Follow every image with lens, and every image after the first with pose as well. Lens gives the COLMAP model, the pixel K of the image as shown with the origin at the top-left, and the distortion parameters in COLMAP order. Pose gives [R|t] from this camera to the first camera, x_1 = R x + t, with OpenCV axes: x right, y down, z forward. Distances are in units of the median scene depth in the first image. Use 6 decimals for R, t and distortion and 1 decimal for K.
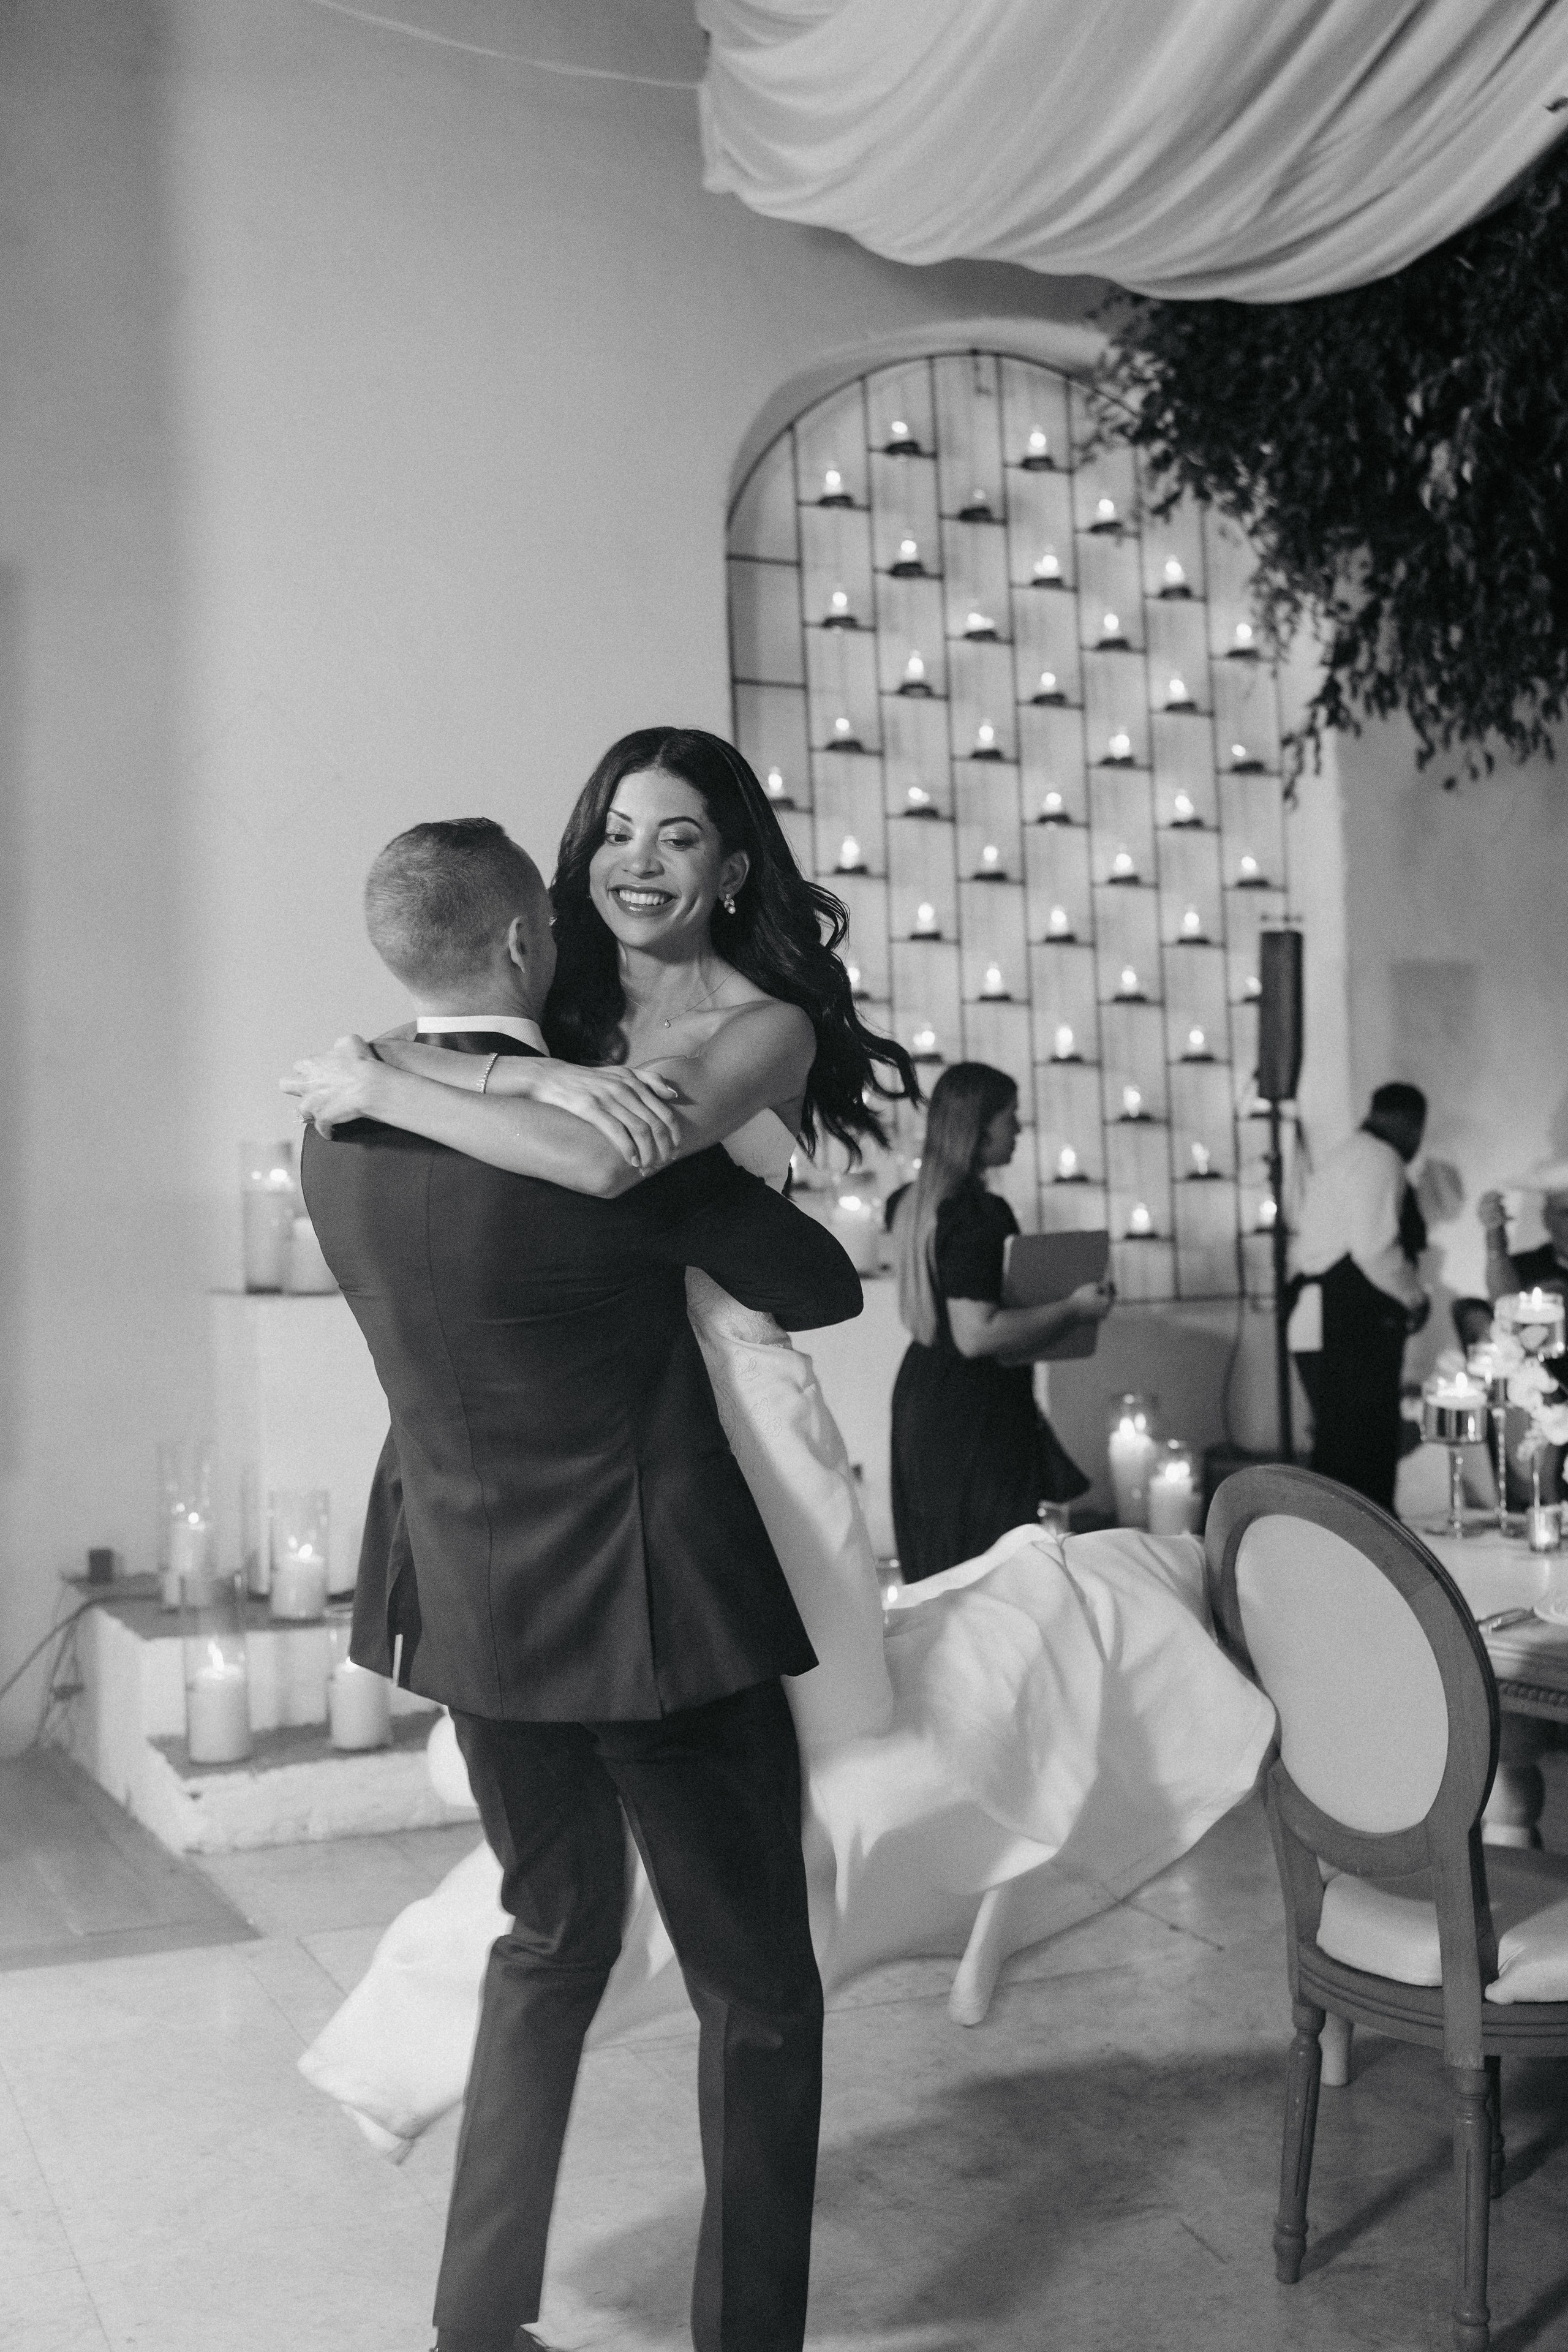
lens RADIAL K [[2594.4, 0, 783.1], [0, 2594.4, 1176.8], [0, 0, 1]] dist [-0.008152, -0.029312]
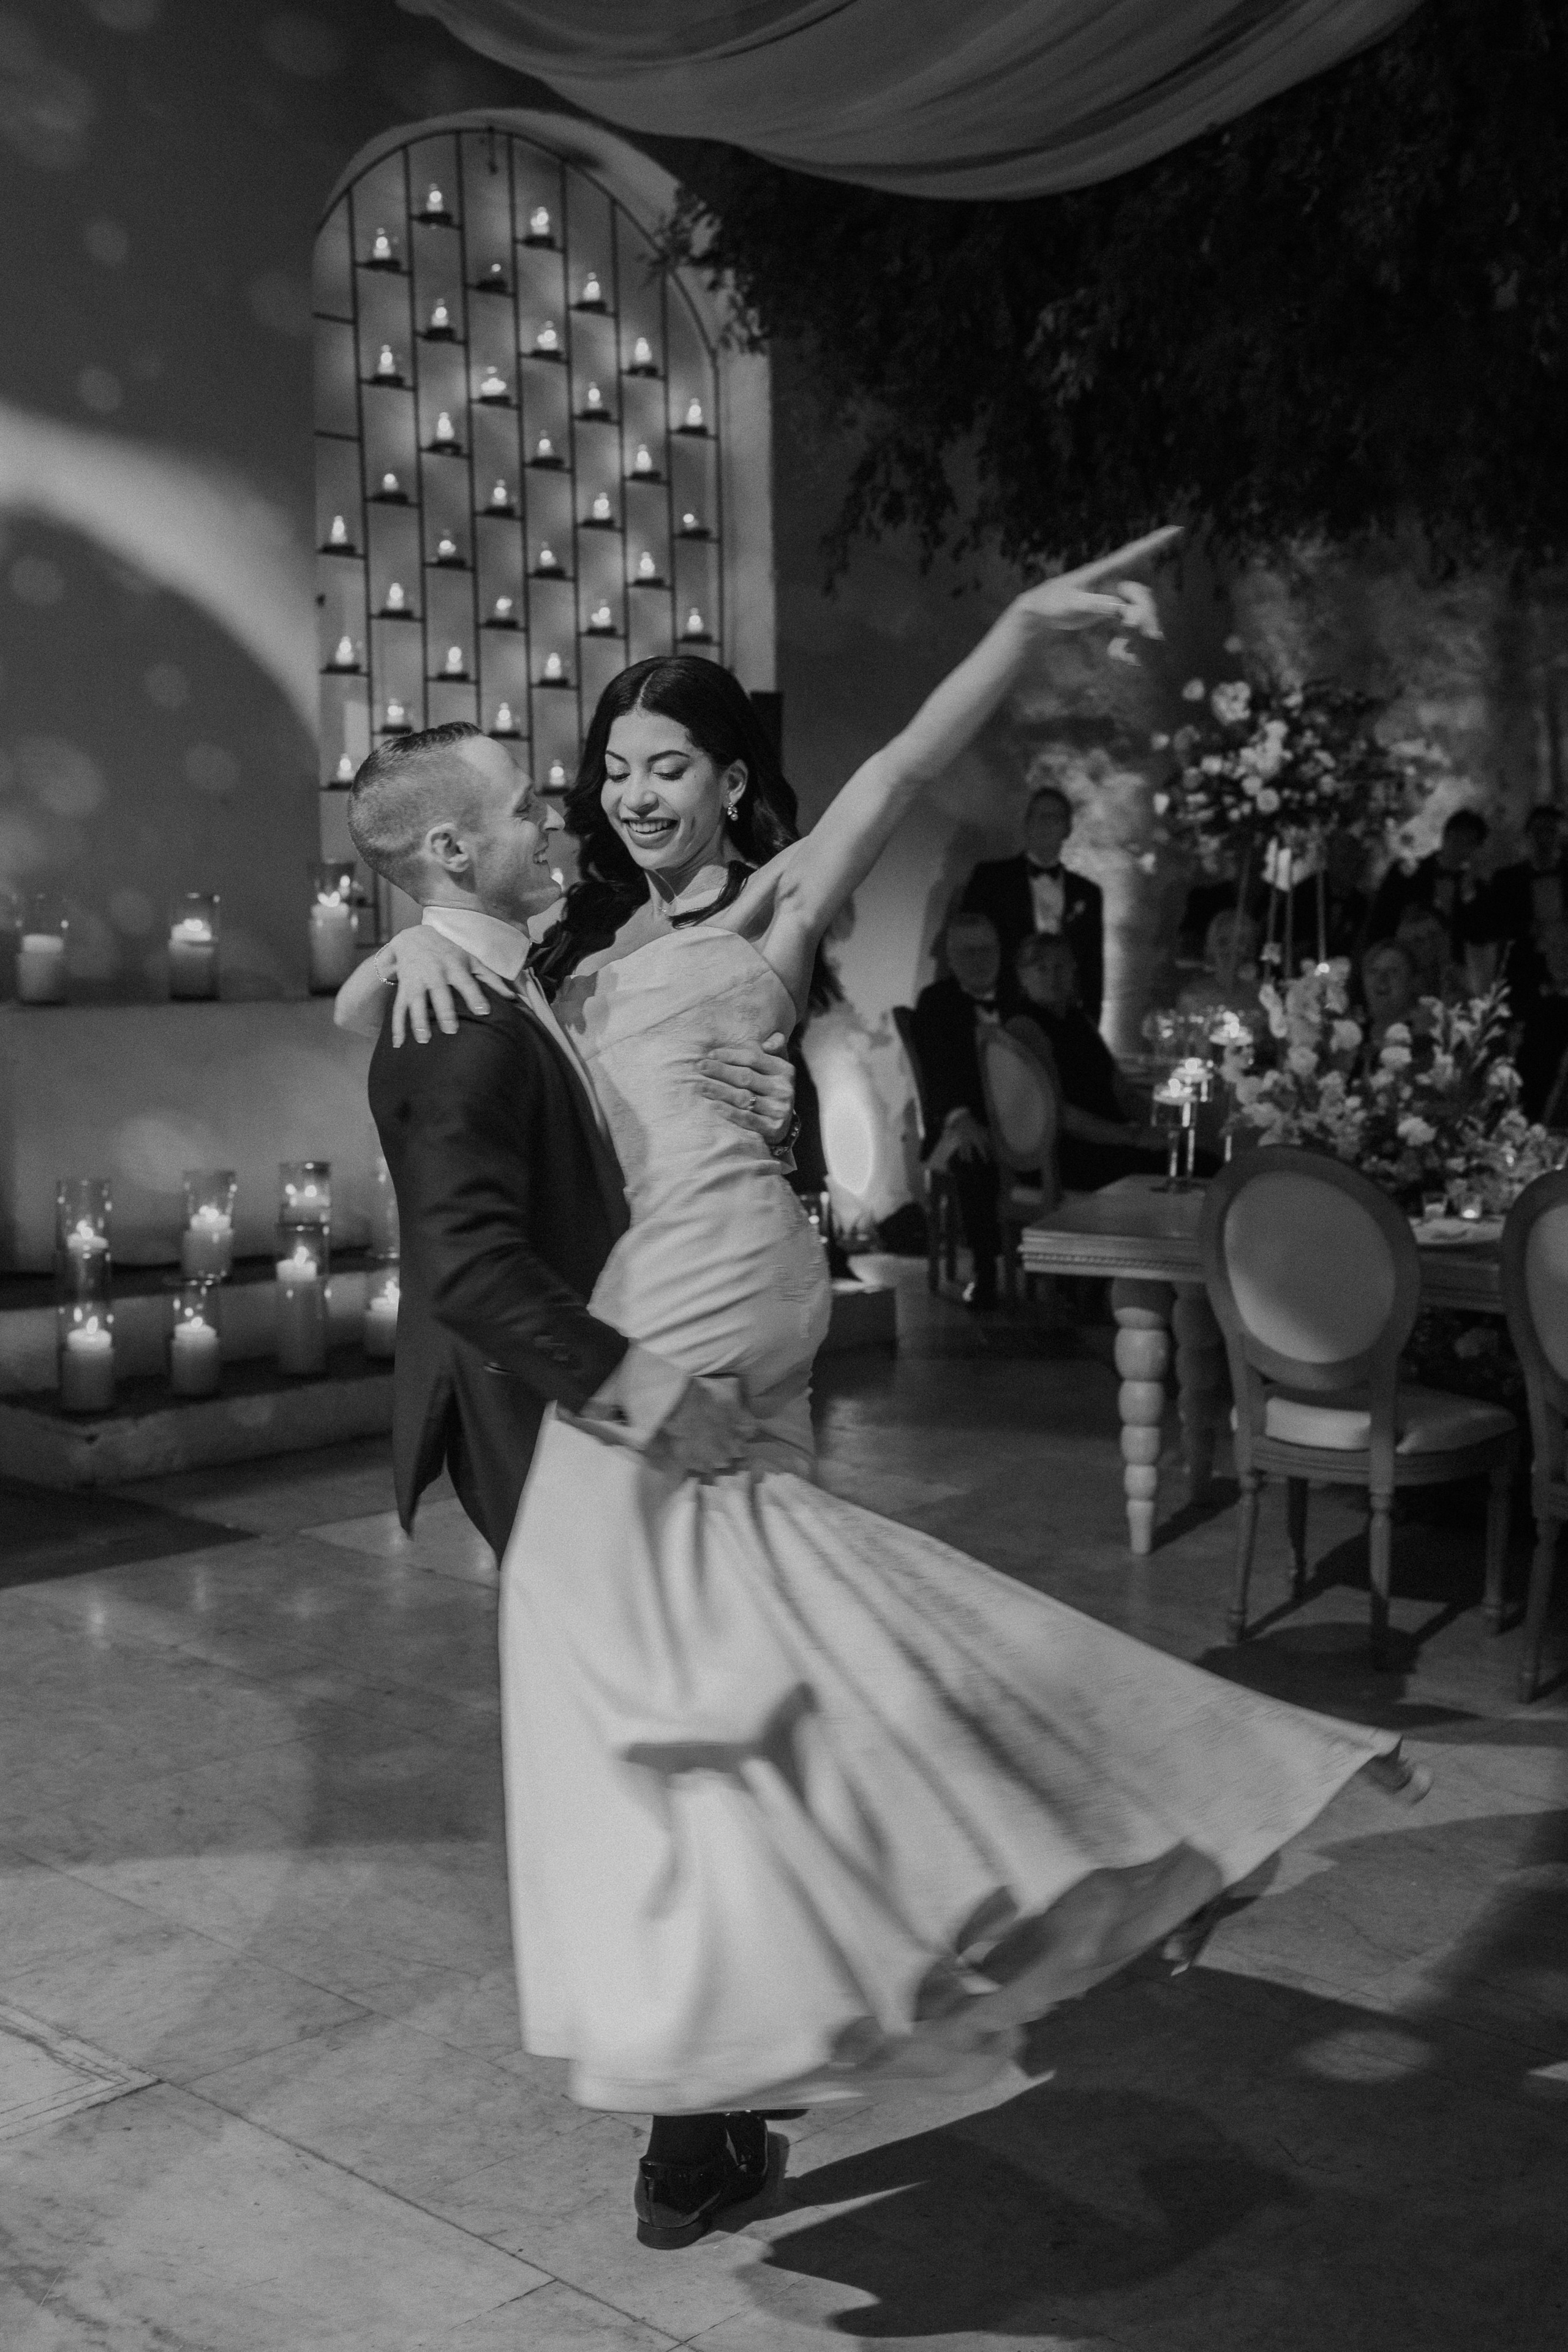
lens RADIAL K [[2910.0, 0, 784.0], [0, 2910.0, 1176.0], [0, 0, 1]] dist [-0.001407, 0.003500]
pose [[0.910965, -0.016478, 0.412155, -0.336089], [-0.032174, 0.993319, 0.110827, -0.023606], [-0.411227, -0.114220, 0.904348, -0.209386]]
